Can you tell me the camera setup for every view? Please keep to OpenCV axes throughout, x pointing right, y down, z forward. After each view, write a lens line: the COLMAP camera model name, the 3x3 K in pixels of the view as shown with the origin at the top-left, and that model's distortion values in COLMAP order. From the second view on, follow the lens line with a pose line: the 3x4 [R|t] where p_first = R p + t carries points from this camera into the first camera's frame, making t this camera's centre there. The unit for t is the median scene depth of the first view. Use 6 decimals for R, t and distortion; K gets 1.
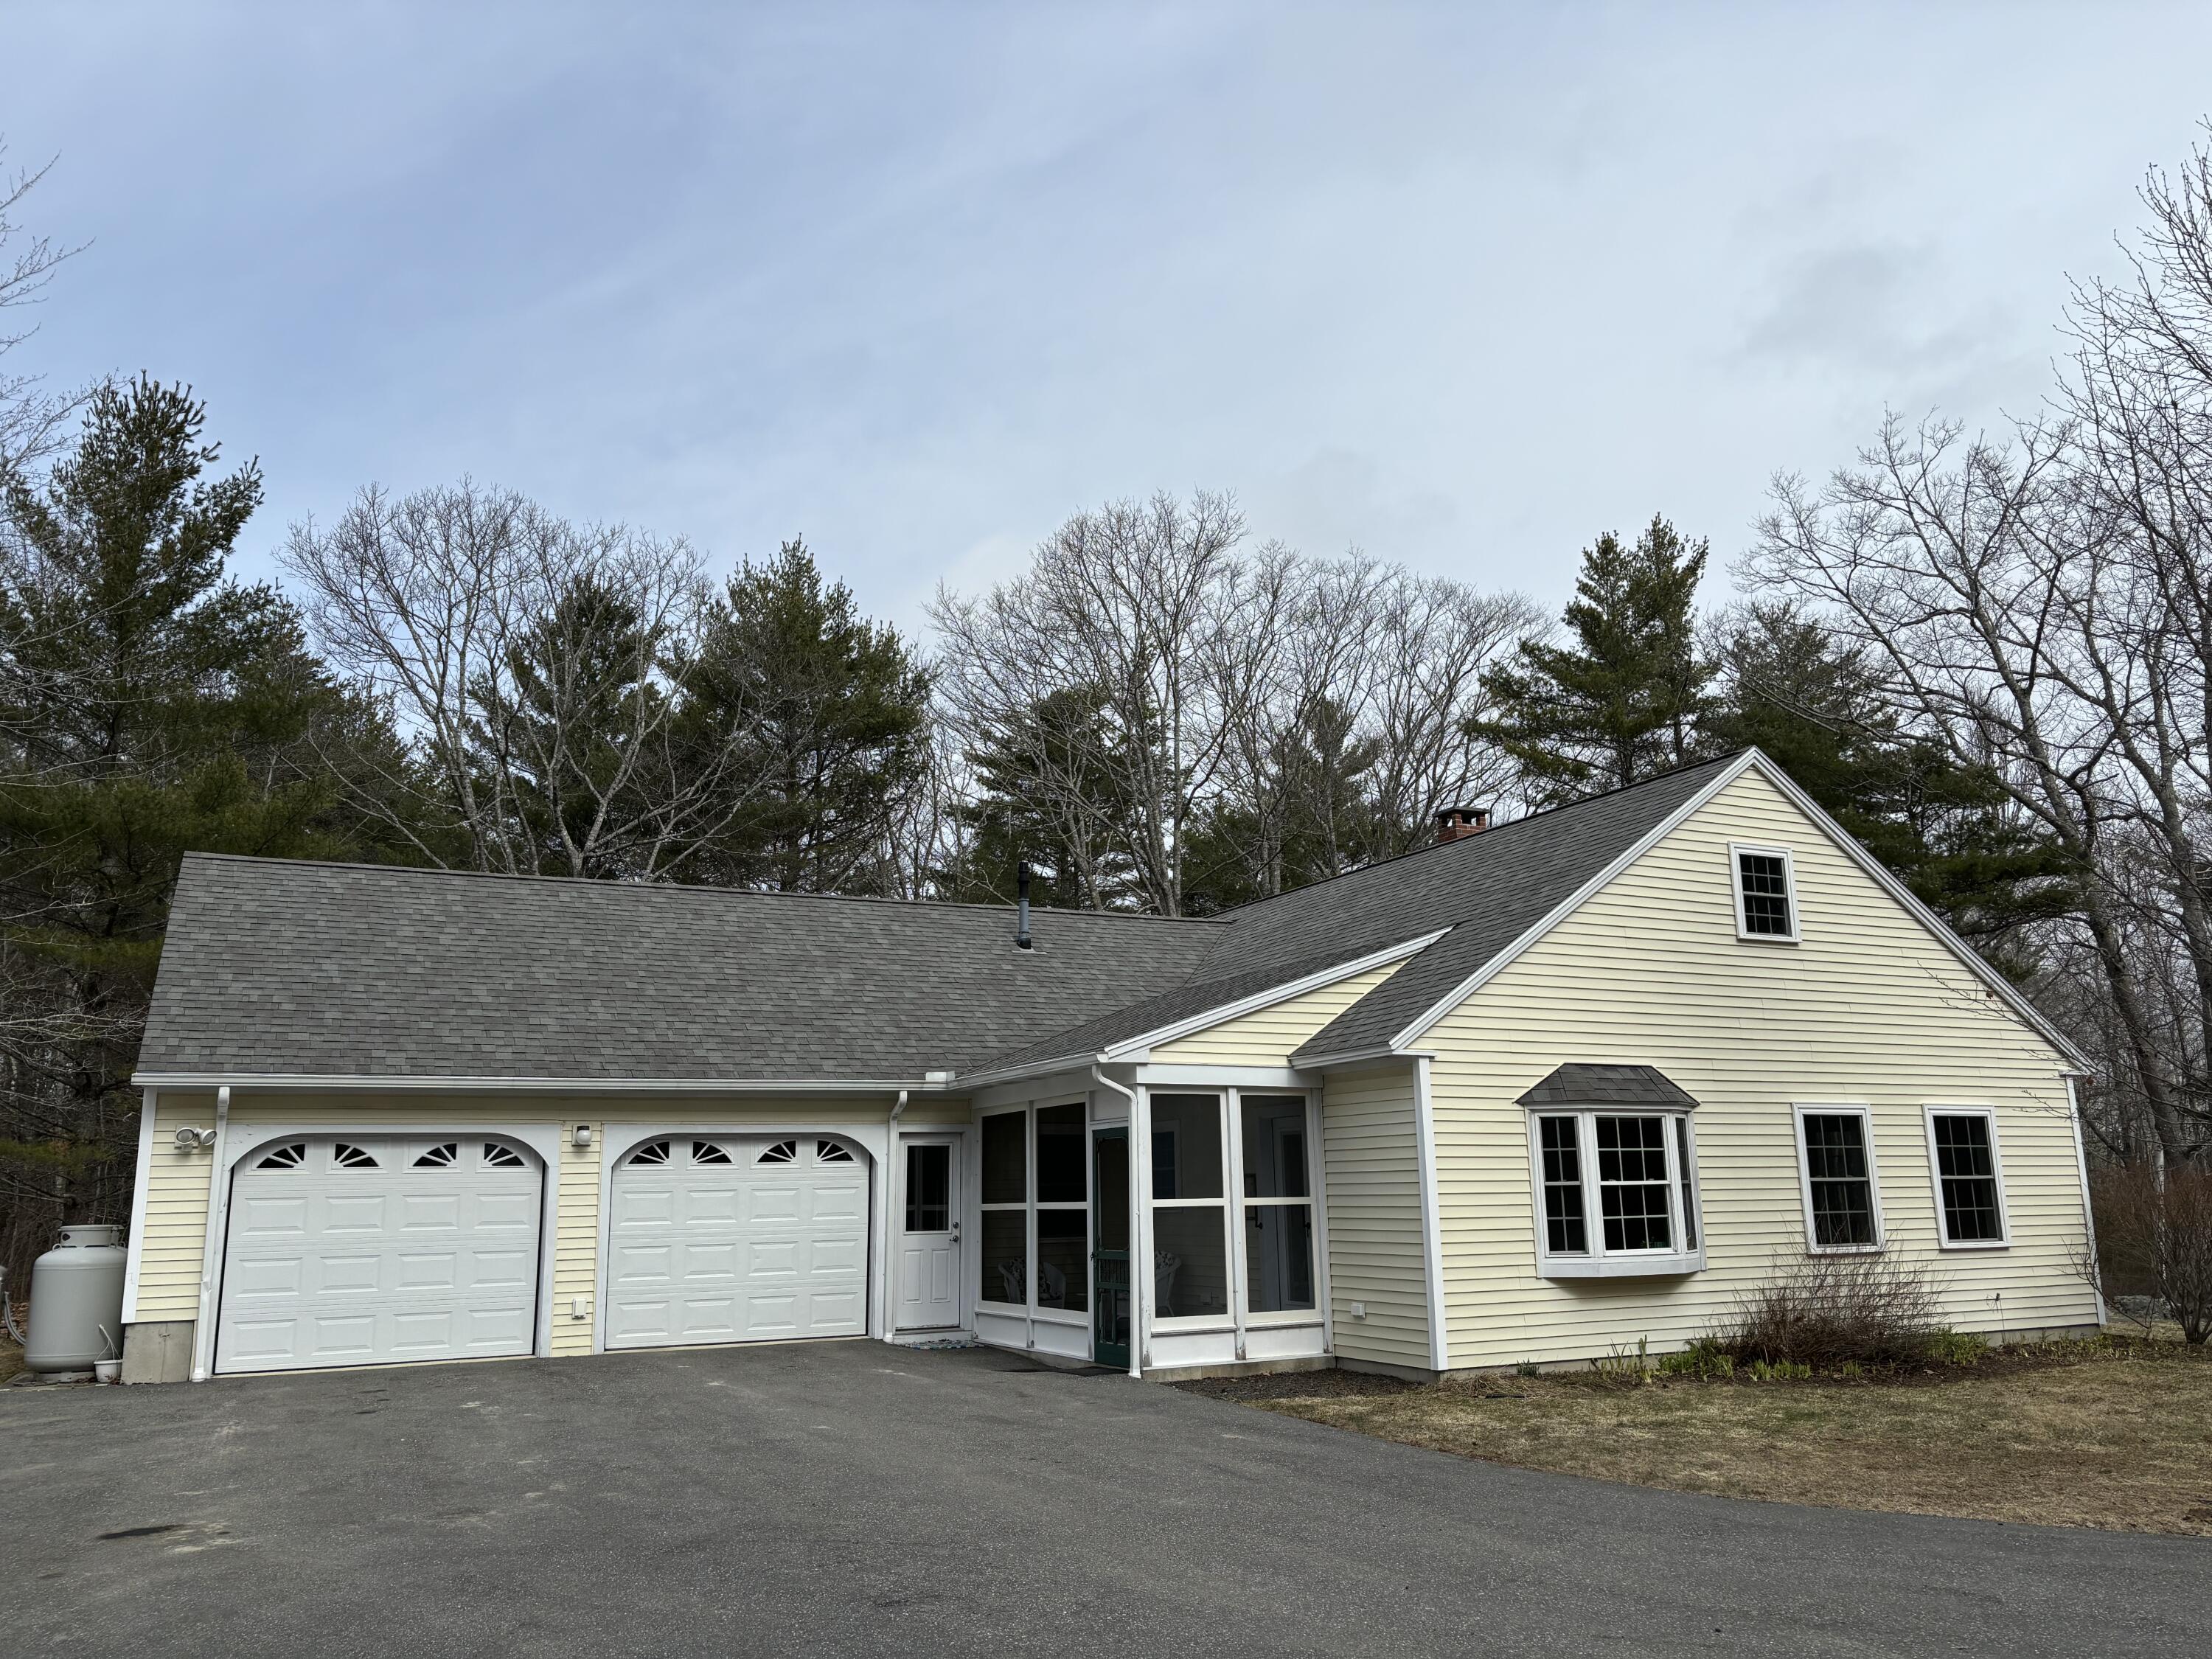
lens RADIAL K [[1667.3, 0, 1103.6], [0, 1667.3, 823.3], [0, 0, 1]] dist [0.057317, -0.055013]
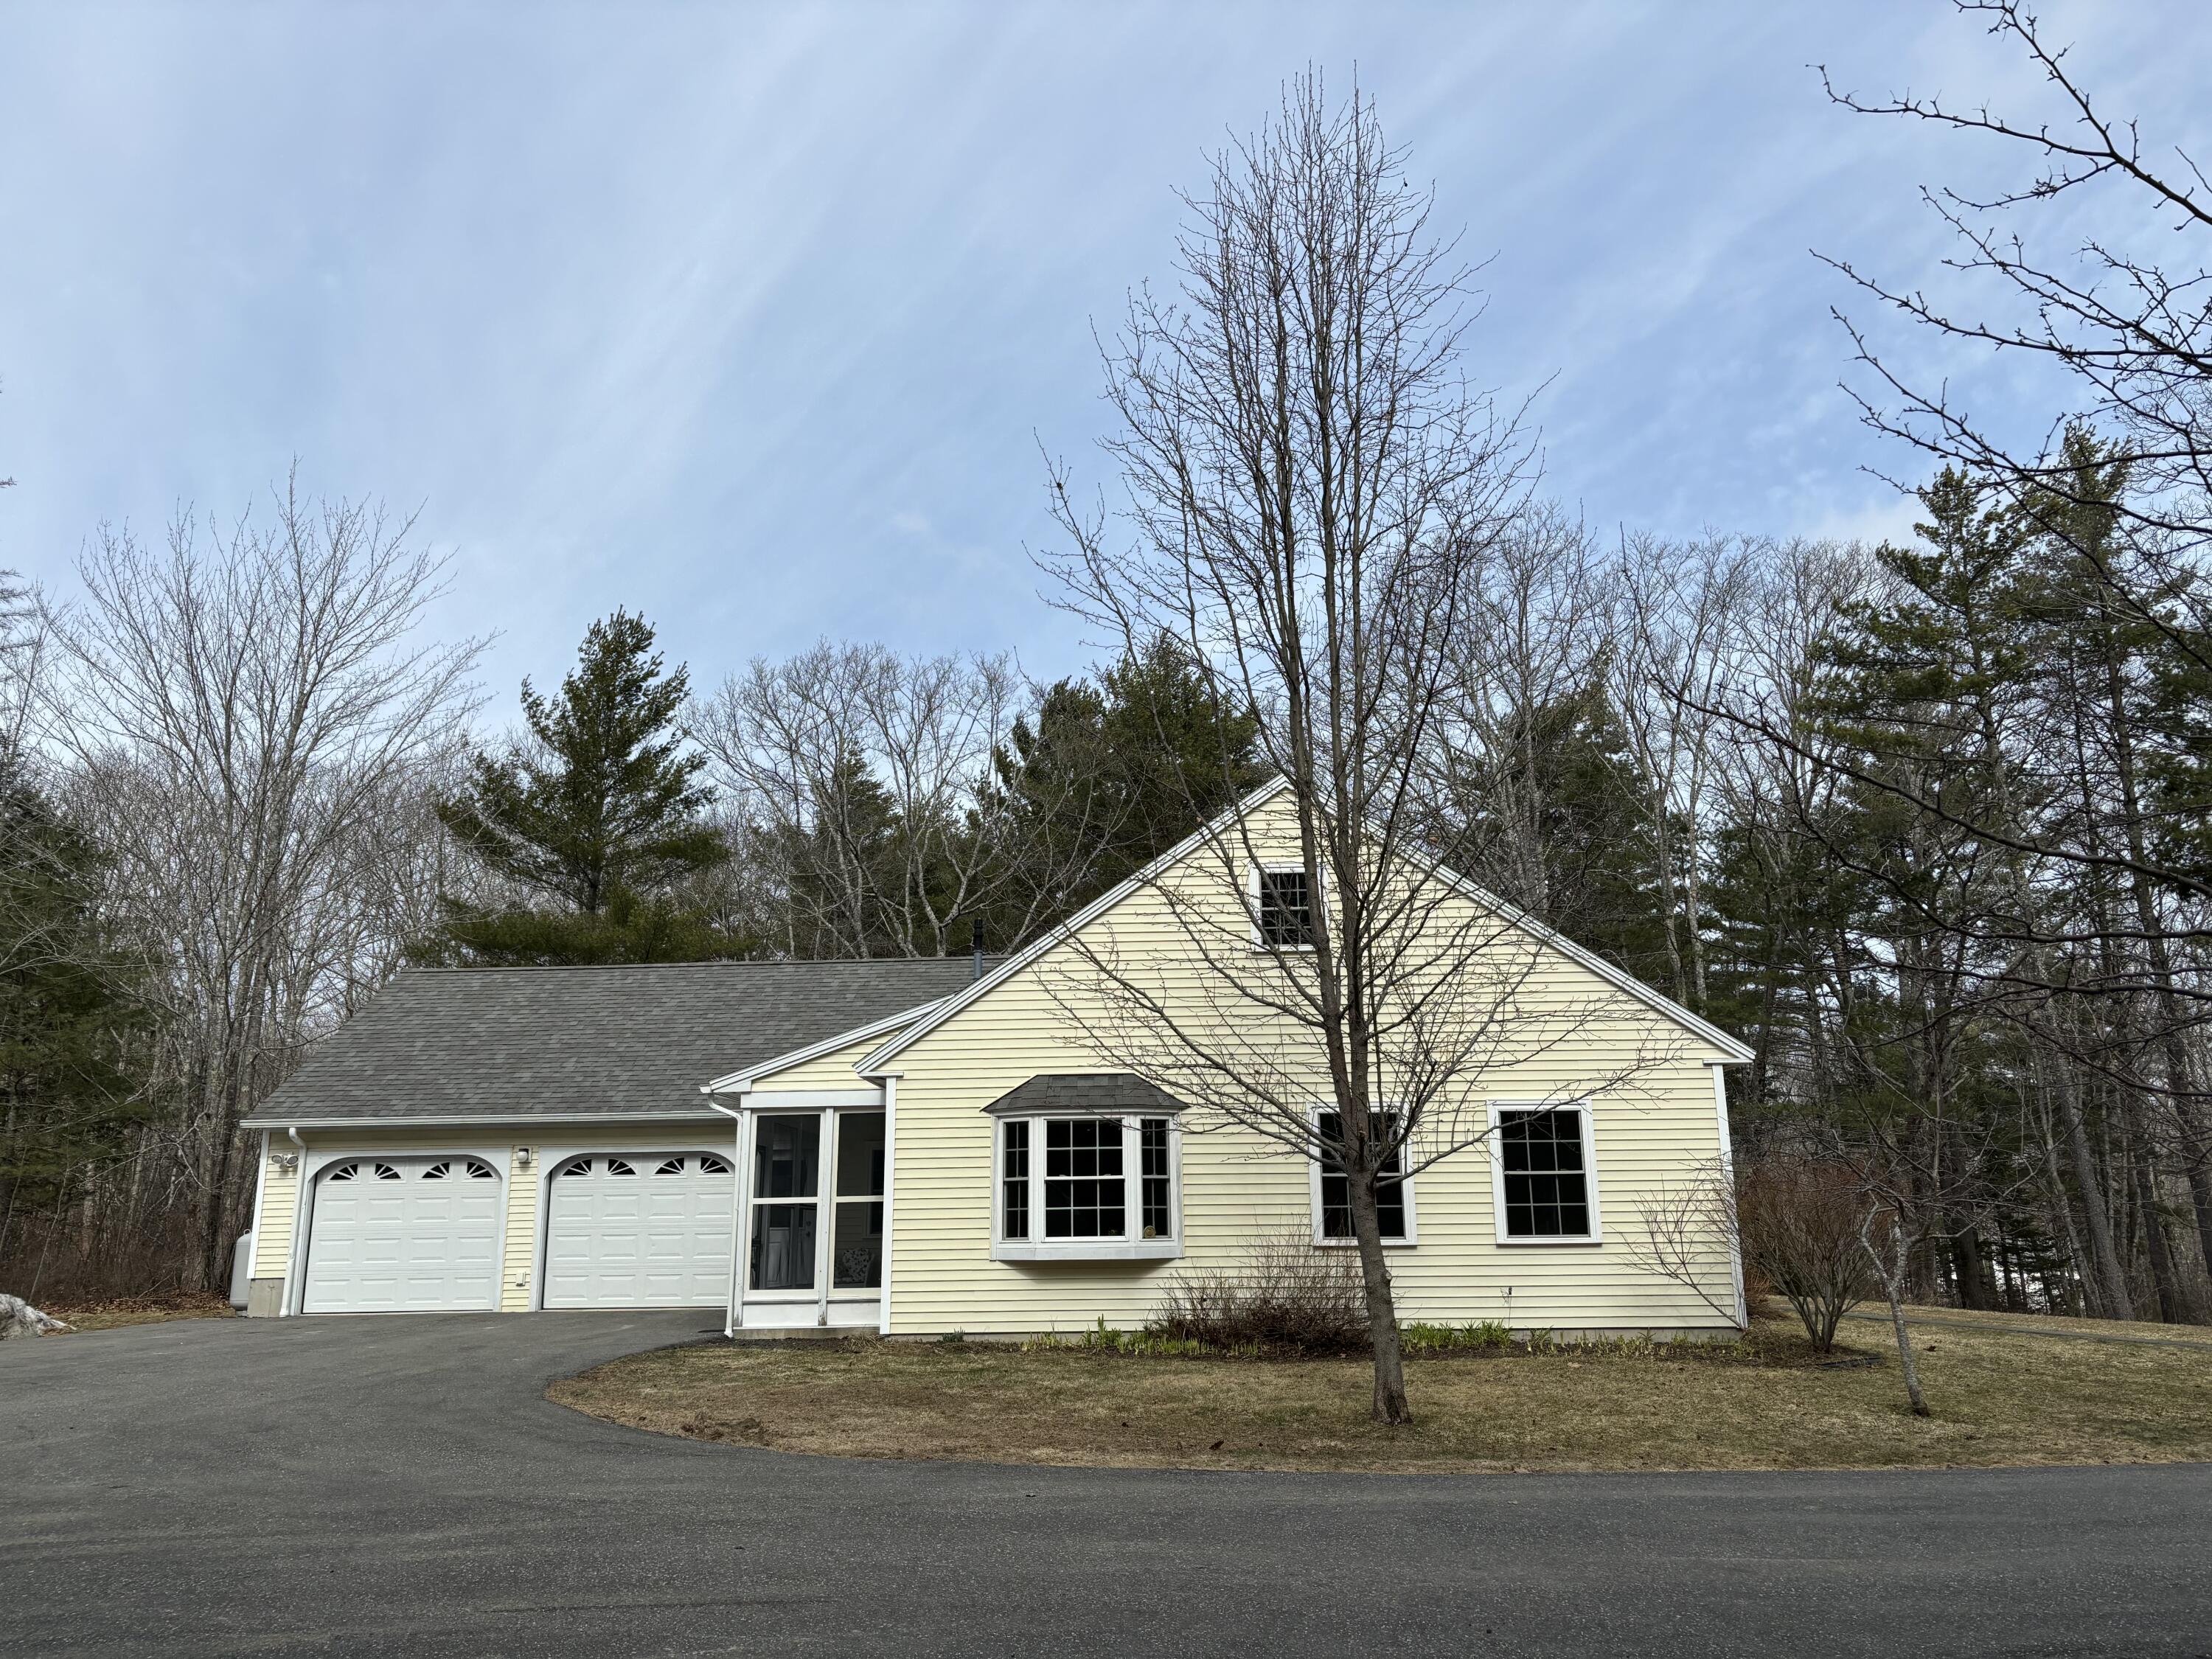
lens RADIAL K [[1667.3, 0, 1109.8], [0, 1667.3, 810.1], [0, 0, 1]] dist [0.057317, -0.055013]
pose [[0.866218, -0.117124, -0.485746, 0.877808], [0.104691, 0.993104, -0.052766, 0.025850], [0.488577, -0.005146, 0.872506, 0.015193]]
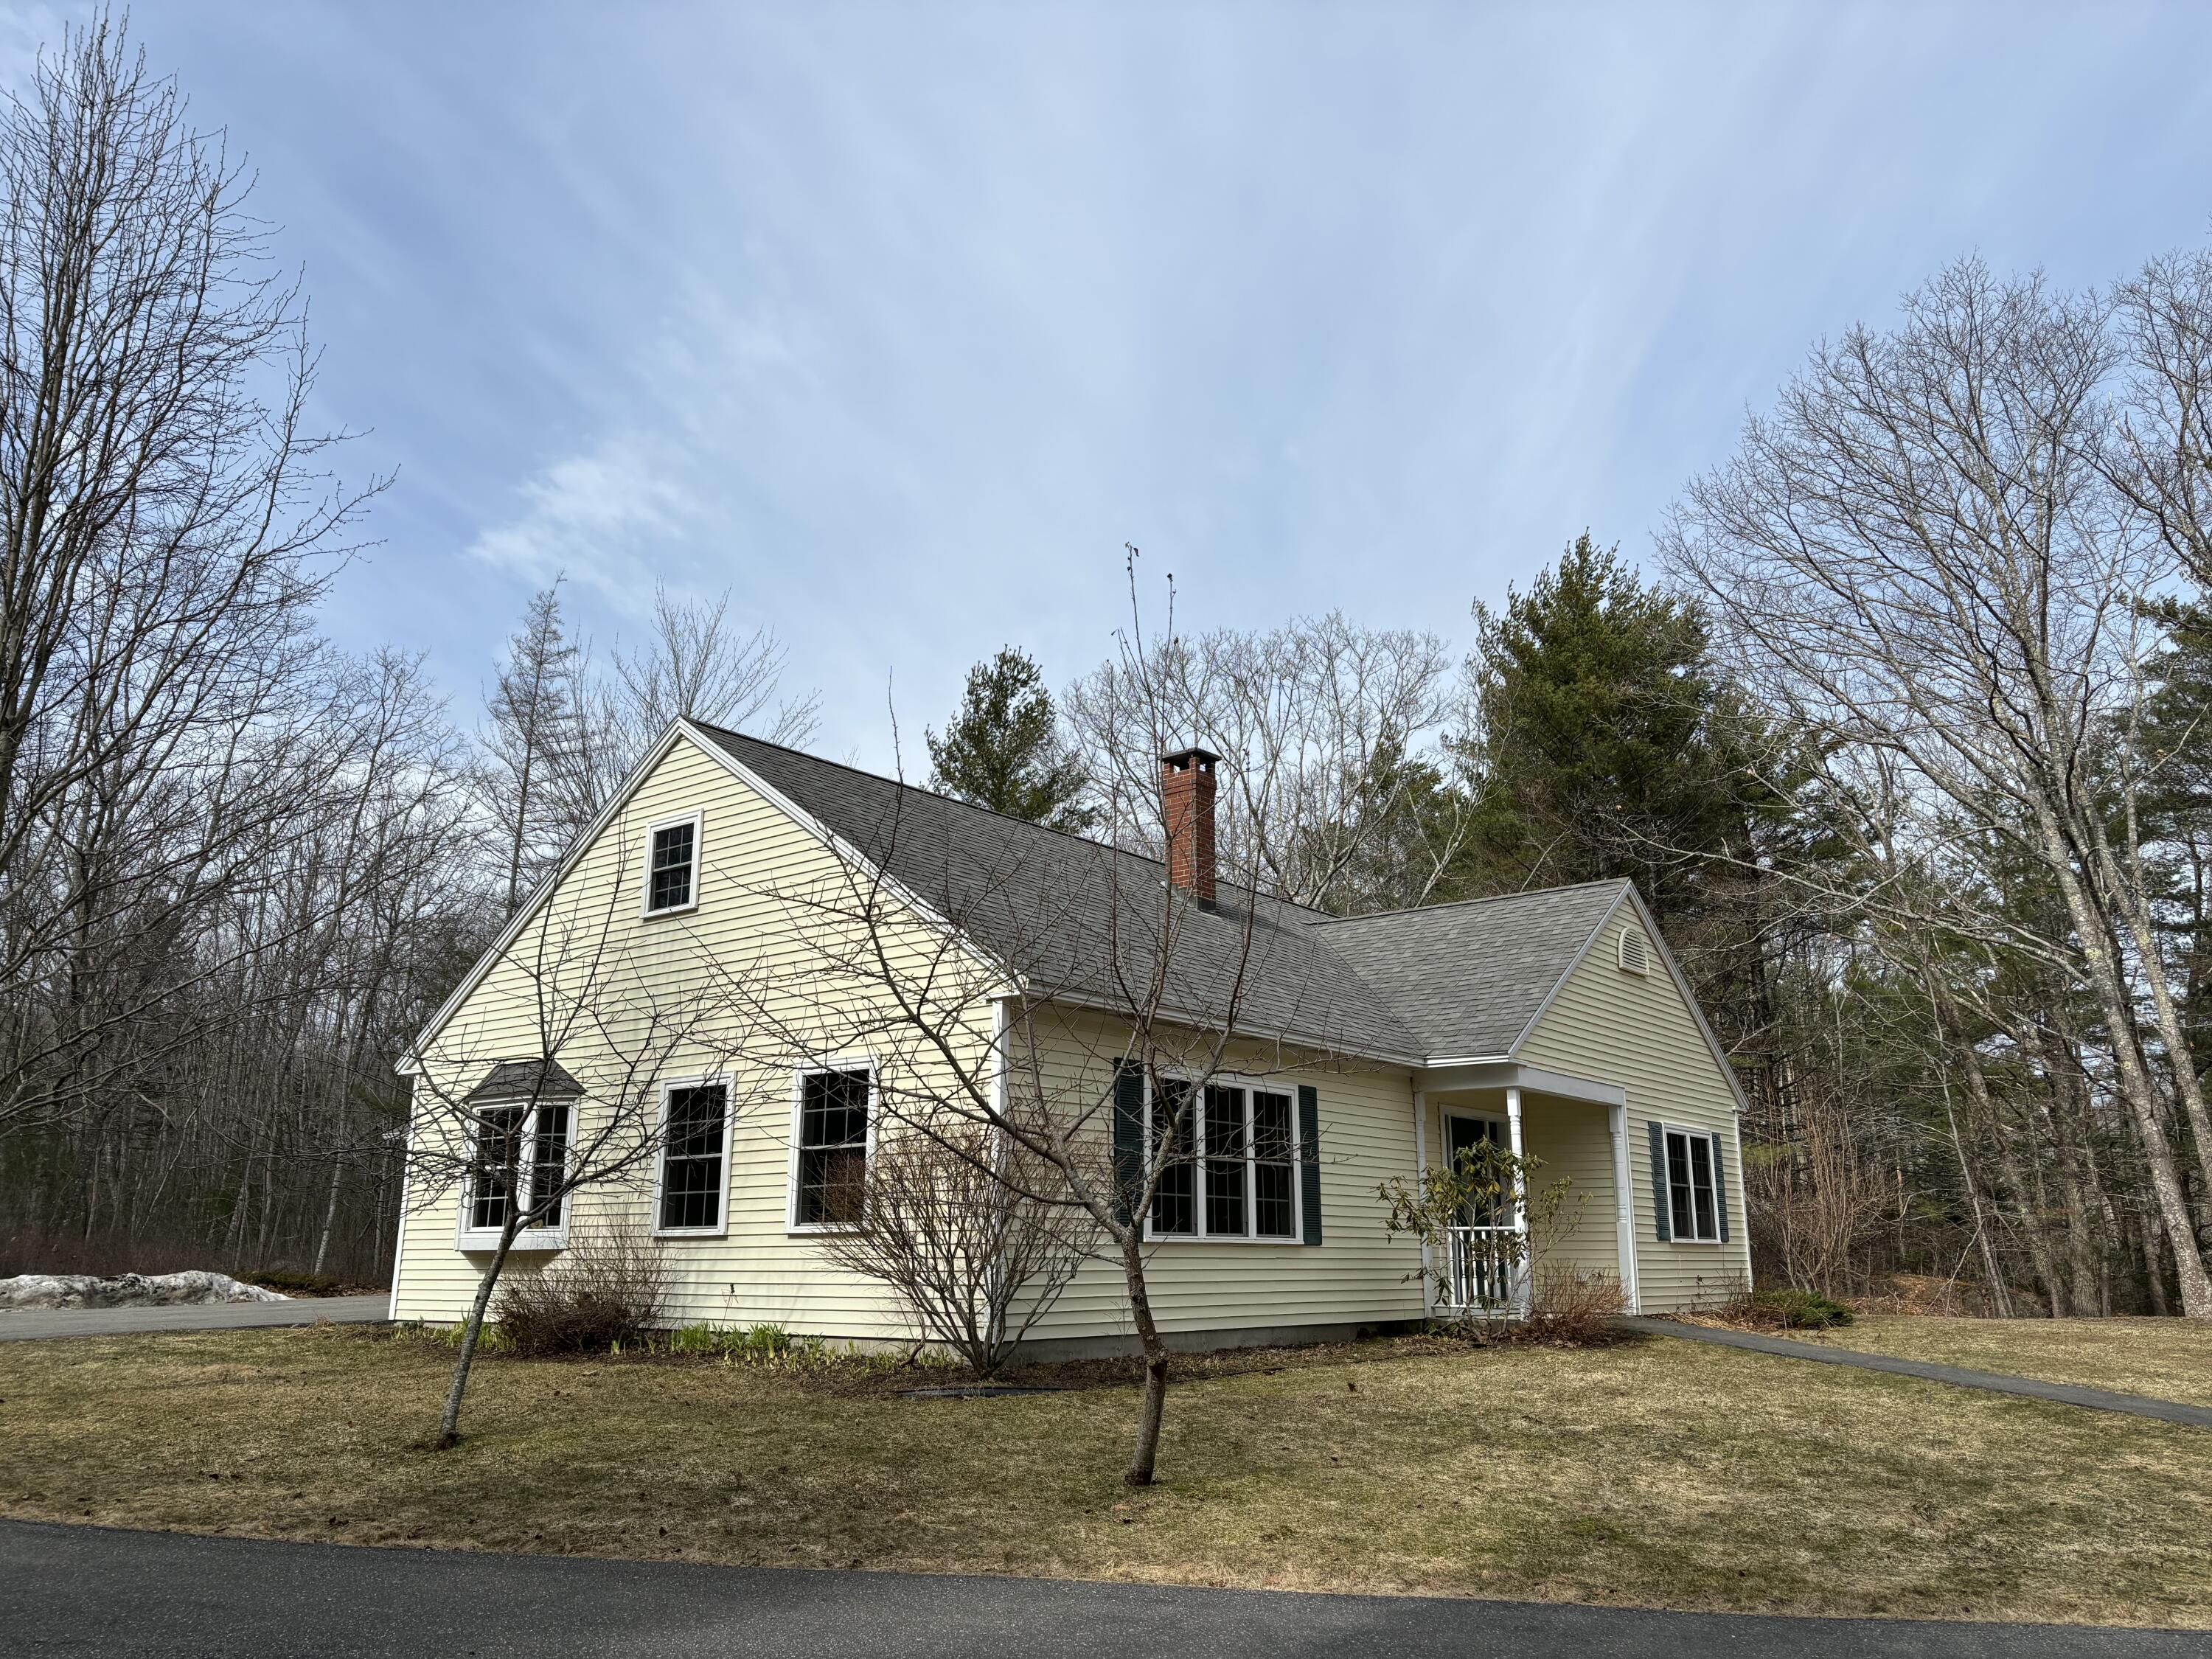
lens RADIAL K [[1667.3, 0, 1091.1], [0, 1667.3, 836.7], [0, 0, 1]] dist [0.057317, -0.055013]
pose [[0.401287, -0.204858, -0.892750, 1.456822], [0.191223, 0.971928, -0.137073, 0.219364], [0.895769, -0.115708, 0.429196, 0.862287]]
